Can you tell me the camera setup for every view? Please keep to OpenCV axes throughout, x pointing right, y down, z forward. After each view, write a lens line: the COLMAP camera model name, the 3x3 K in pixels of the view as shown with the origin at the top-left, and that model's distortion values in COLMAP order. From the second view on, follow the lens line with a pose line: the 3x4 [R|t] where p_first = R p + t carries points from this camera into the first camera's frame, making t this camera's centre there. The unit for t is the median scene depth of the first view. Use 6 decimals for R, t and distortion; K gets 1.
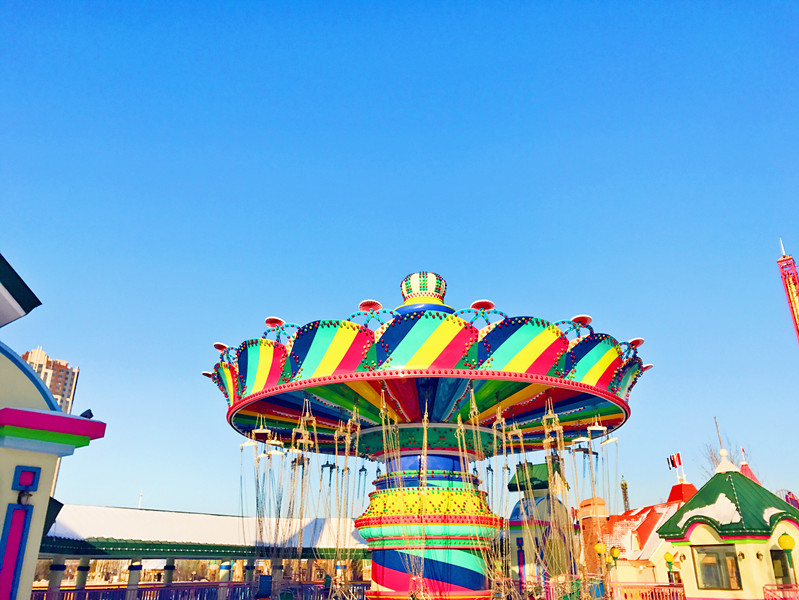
lens RADIAL K [[656.9, 0, 399.5], [0, 656.9, 300.0], [0, 0, 1]] dist [0.002813, 0.001093]
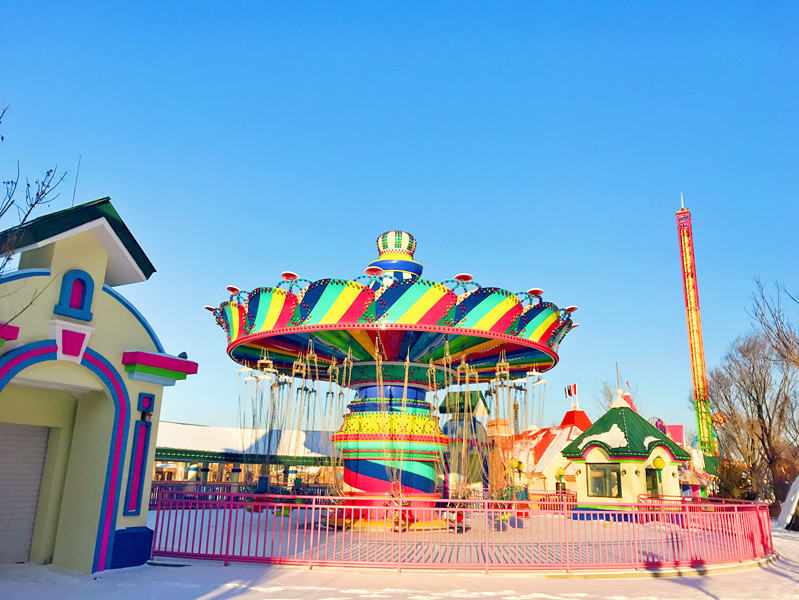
lens RADIAL K [[656.9, 0, 399.5], [0, 656.9, 300.0], [0, 0, 1]] dist [0.002813, 0.001093]
pose [[0.988086, 0.064956, 0.139526, -0.141638], [-0.082118, 0.989251, 0.120991, -0.076950], [-0.130167, -0.131007, 0.982799, -0.195973]]
